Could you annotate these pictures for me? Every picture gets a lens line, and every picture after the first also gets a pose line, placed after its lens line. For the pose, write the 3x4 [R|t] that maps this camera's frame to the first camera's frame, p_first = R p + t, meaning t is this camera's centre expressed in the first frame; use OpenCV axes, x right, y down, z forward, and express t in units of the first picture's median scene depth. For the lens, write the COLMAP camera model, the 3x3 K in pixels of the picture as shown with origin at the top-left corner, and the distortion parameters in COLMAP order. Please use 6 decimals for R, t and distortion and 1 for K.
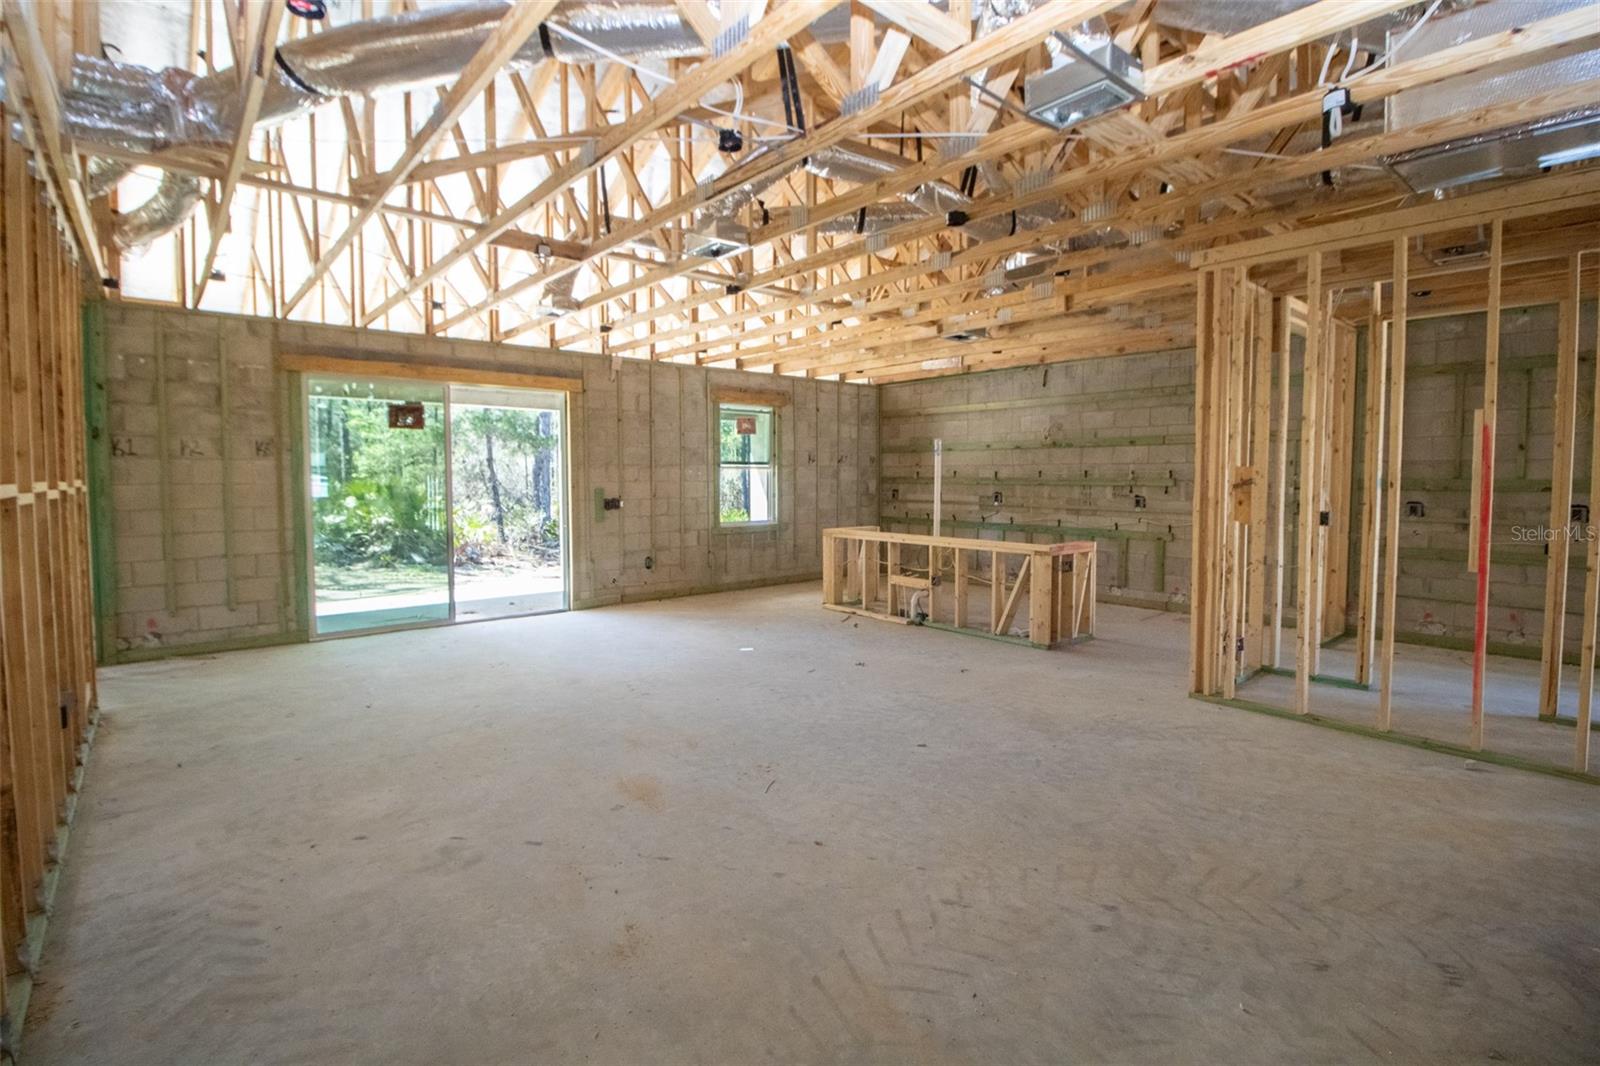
lens RADIAL K [[746.0, 0, 803.1], [0, 746.0, 513.3], [0, 0, 1]] dist [-0.015843, -0.000992]
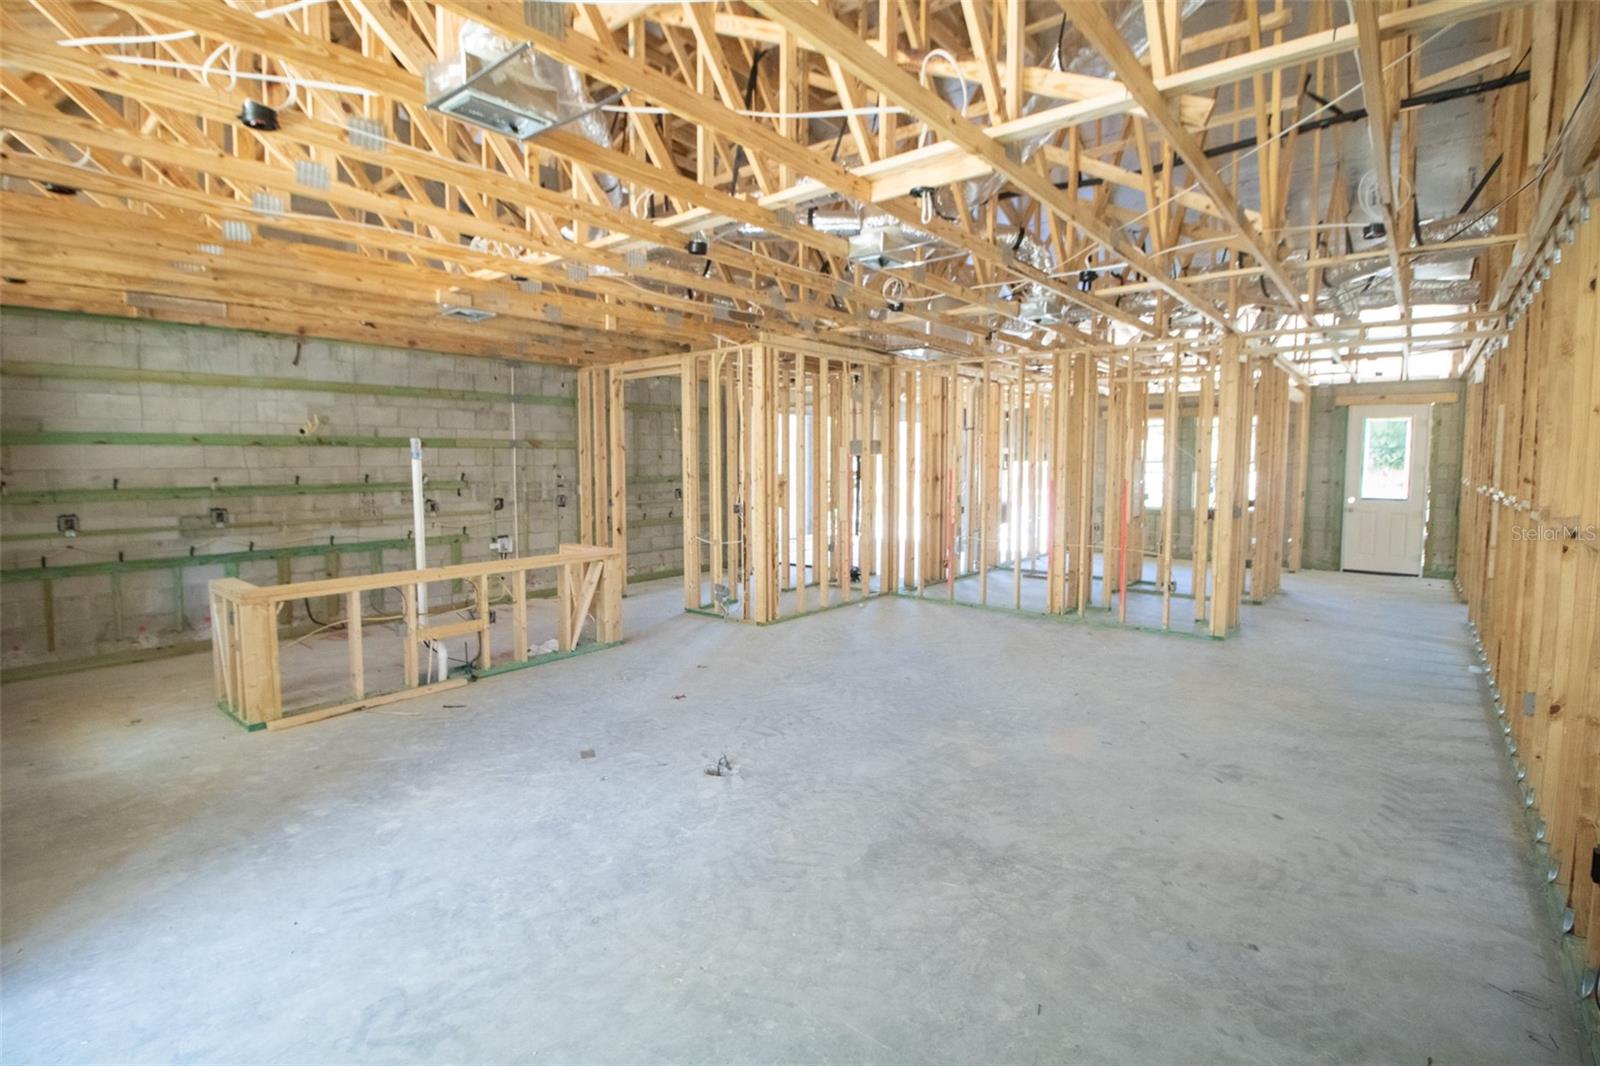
lens RADIAL K [[739.5, 0, 799.7], [0, 739.5, 520.0], [0, 0, 1]] dist [0.000937, -0.013873]
pose [[-0.164350, -0.082820, 0.982919, -0.564826], [0.049912, 0.994494, 0.092141, -0.061318], [-0.985139, 0.064203, -0.159311, 0.680036]]
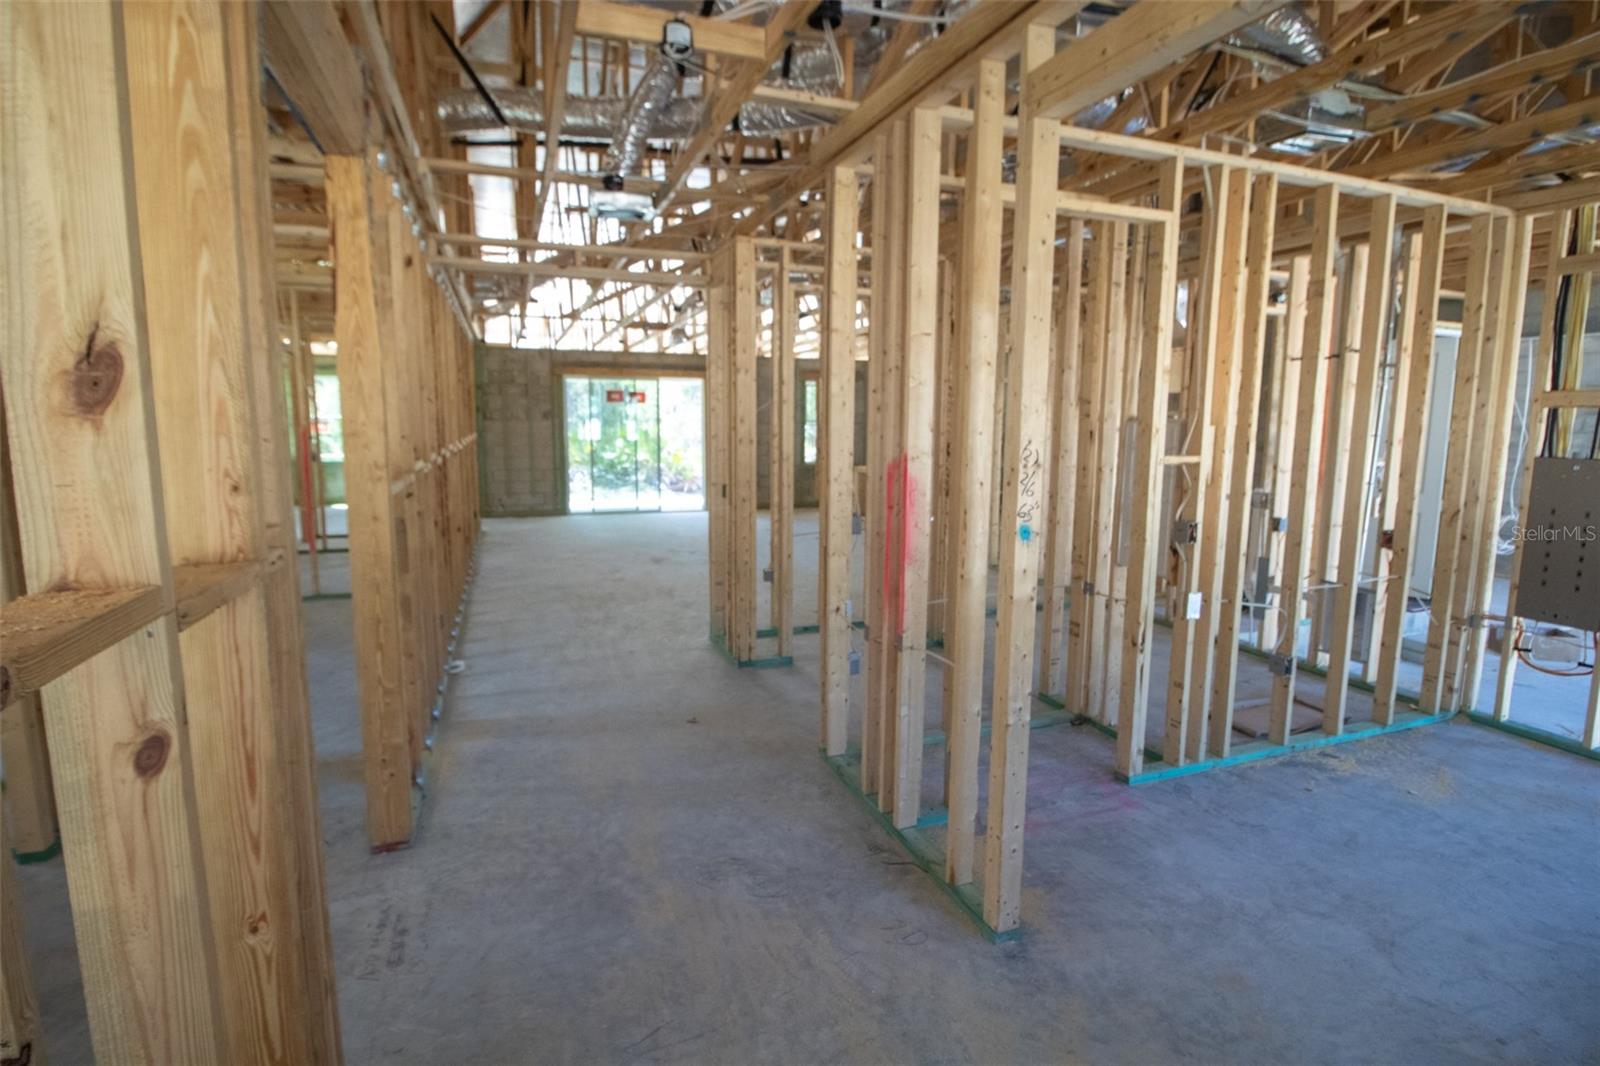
lens RADIAL K [[739.5, 0, 799.7], [0, 739.5, 520.0], [0, 0, 1]] dist [0.000937, -0.013873]
pose [[0.943691, 0.052939, -0.326565, 0.428771], [-0.026249, 0.995983, 0.085605, 0.003198], [0.329785, -0.072213, 0.941290, -0.494894]]
